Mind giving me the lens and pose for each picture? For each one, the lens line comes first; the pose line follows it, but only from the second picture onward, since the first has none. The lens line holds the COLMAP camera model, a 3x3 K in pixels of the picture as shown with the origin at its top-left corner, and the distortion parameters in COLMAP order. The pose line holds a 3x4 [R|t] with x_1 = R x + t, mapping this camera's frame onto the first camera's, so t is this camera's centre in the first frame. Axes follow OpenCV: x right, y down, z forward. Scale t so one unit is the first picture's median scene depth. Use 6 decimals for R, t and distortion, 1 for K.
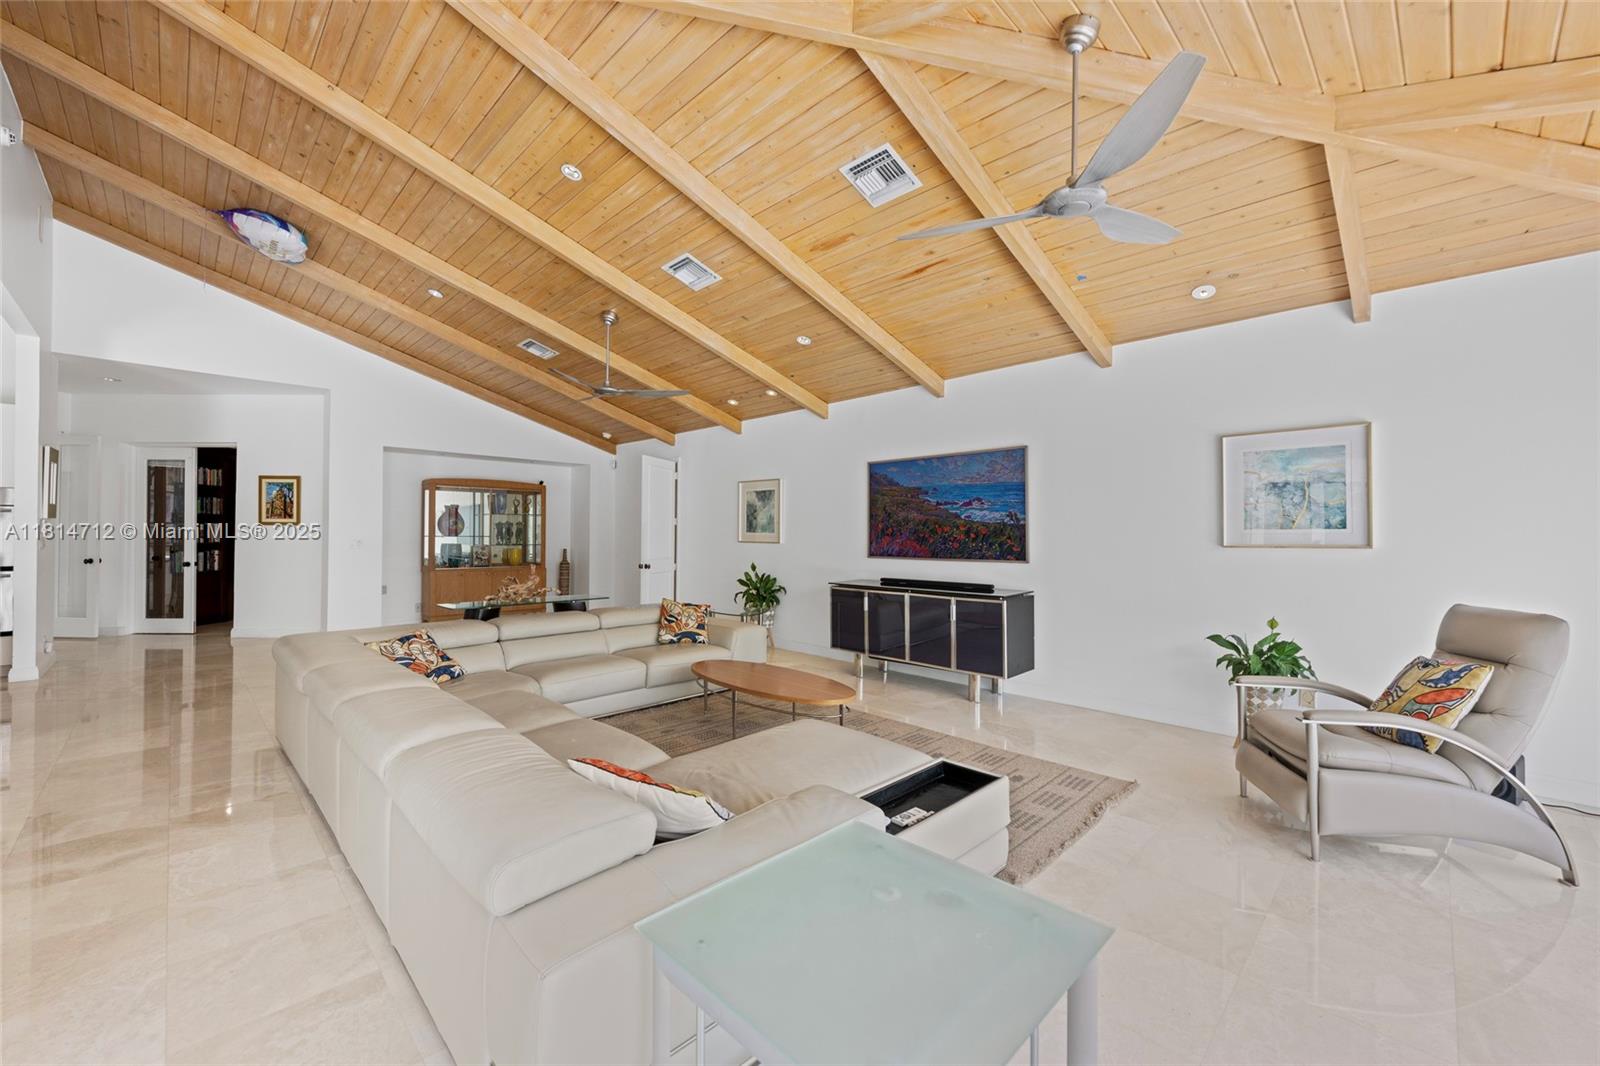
lens RADIAL K [[628.0, 0, 800.0], [0, 628.0, 533.0], [0, 0, 1]] dist [-0.019040, 0.000004]
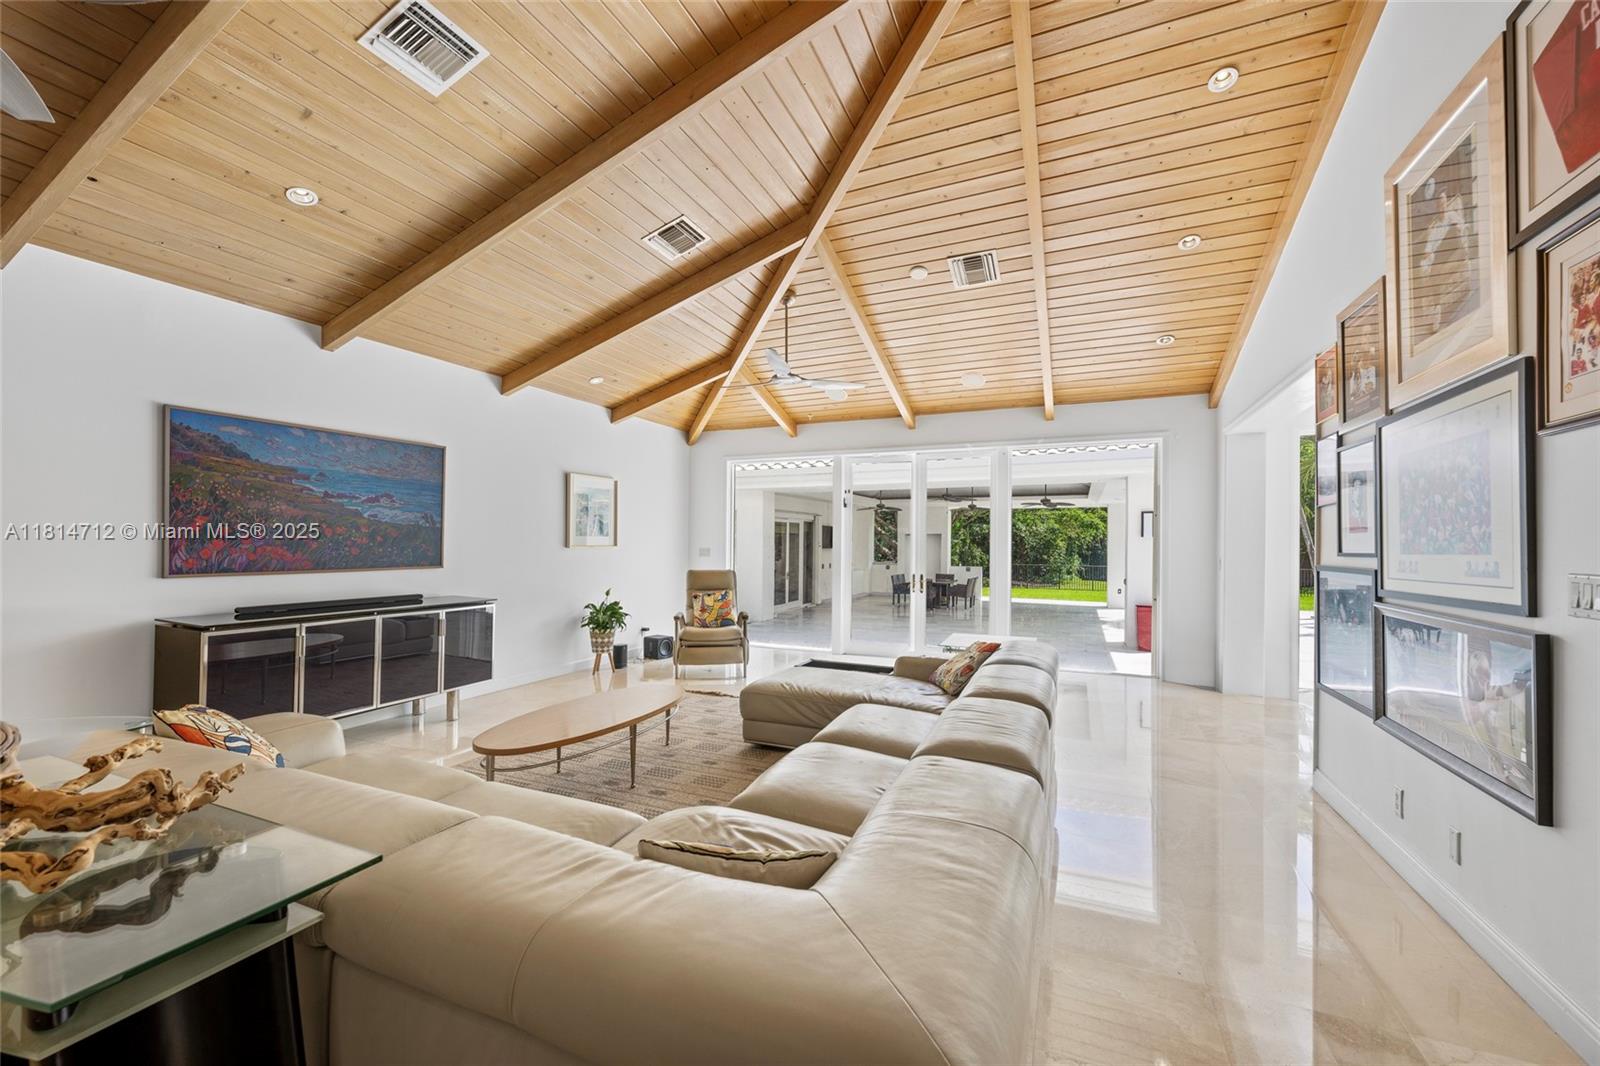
lens RADIAL K [[637.1, 0, 799.5], [0, 637.1, 544.7], [0, 0, 1]] dist [-0.000187, -0.000017]
pose [[-0.371151, -0.006862, 0.928547, -0.674007], [-0.010261, 0.999942, 0.003289, 0.003008], [-0.928516, -0.008307, -0.371200, 0.763015]]
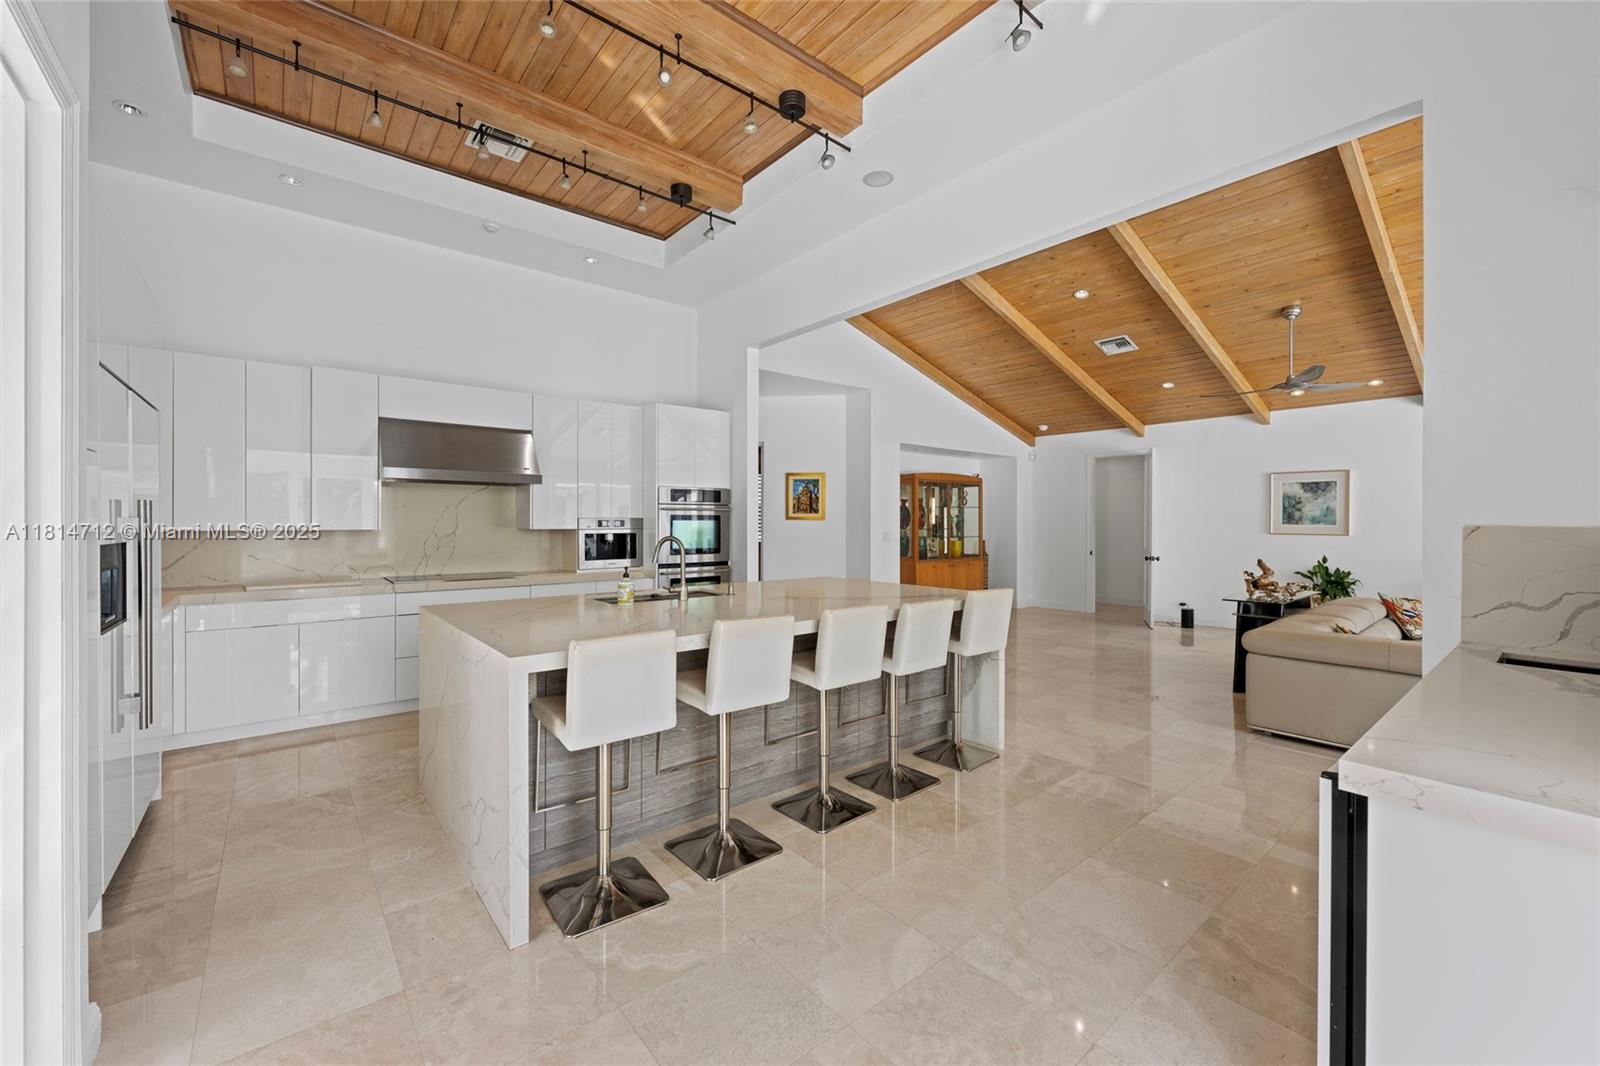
lens RADIAL K [[633.1, 0, 800.1], [0, 633.1, 523.8], [0, 0, 1]] dist [-0.001467, -0.000087]
pose [[0.995492, -0.005714, -0.094673, -0.998334], [0.006063, 0.999976, 0.003397, -0.013213], [0.094651, -0.003956, 0.995503, -0.084600]]
